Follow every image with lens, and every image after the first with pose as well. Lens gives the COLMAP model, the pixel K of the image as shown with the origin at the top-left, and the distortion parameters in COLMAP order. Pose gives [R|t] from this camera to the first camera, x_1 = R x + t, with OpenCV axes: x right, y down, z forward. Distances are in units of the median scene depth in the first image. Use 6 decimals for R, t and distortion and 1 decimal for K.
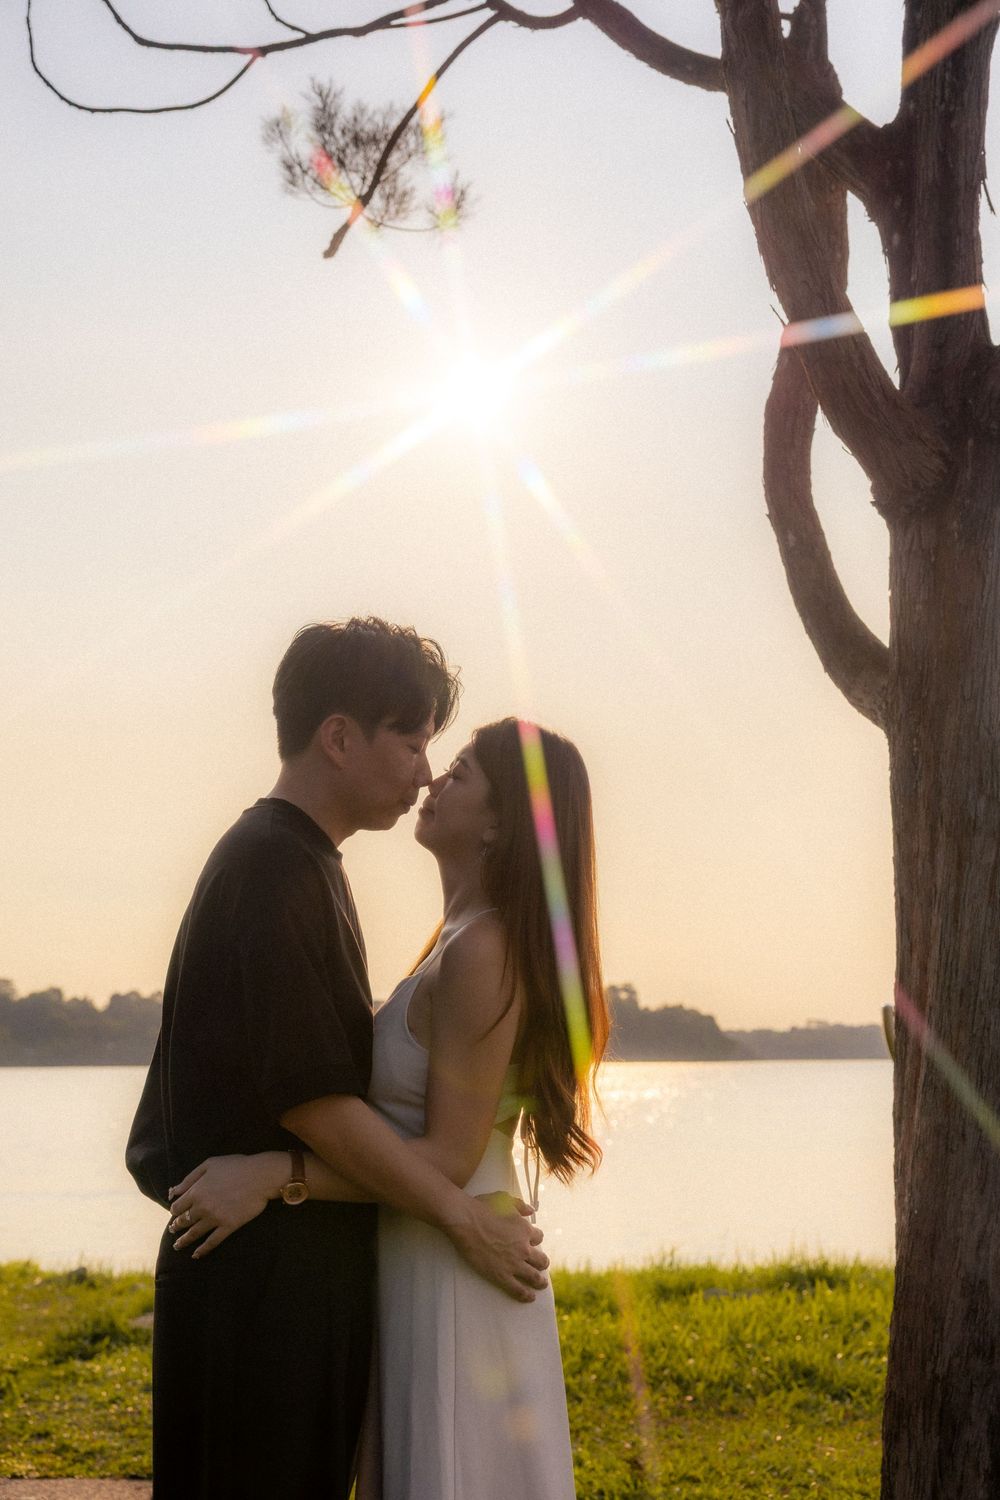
lens RADIAL K [[3458.6, 0, 500.0], [0, 3458.6, 750.0], [0, 0, 1]] dist [-0.122999, -0.487800]
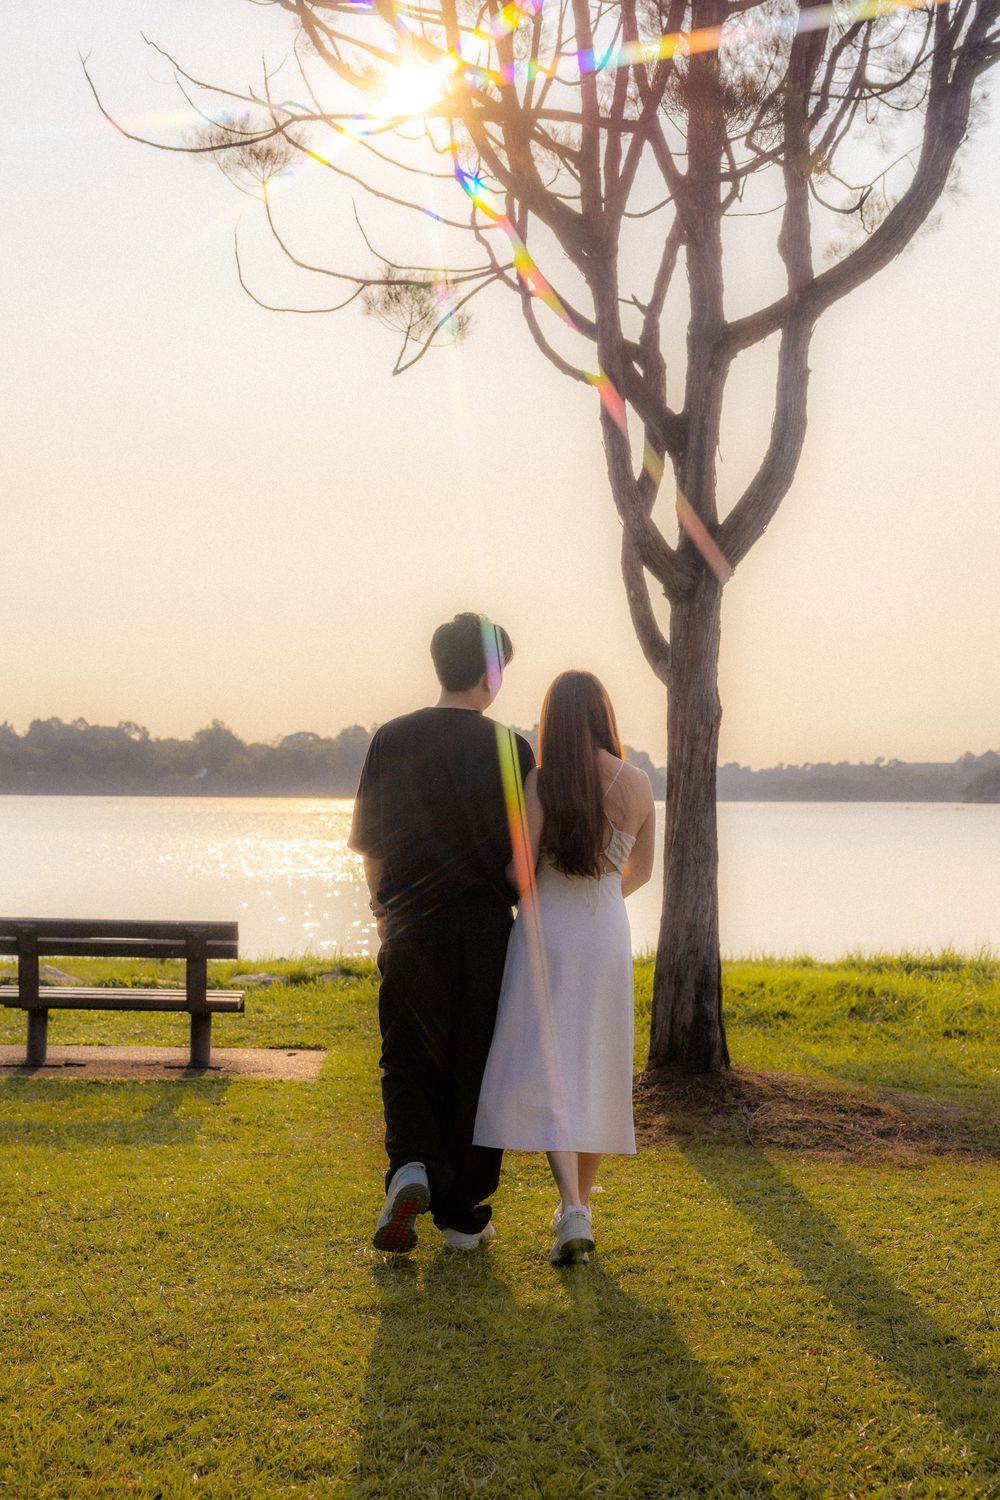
lens RADIAL K [[3458.6, 0, 500.0], [0, 3458.6, 750.0], [0, 0, 1]] dist [-0.122999, -0.487800]
pose [[0.999519, 0.019948, 0.023747, -0.055770], [-0.021708, 0.996847, 0.076323, -0.145384], [-0.022149, -0.076802, 0.996800, -1.356782]]
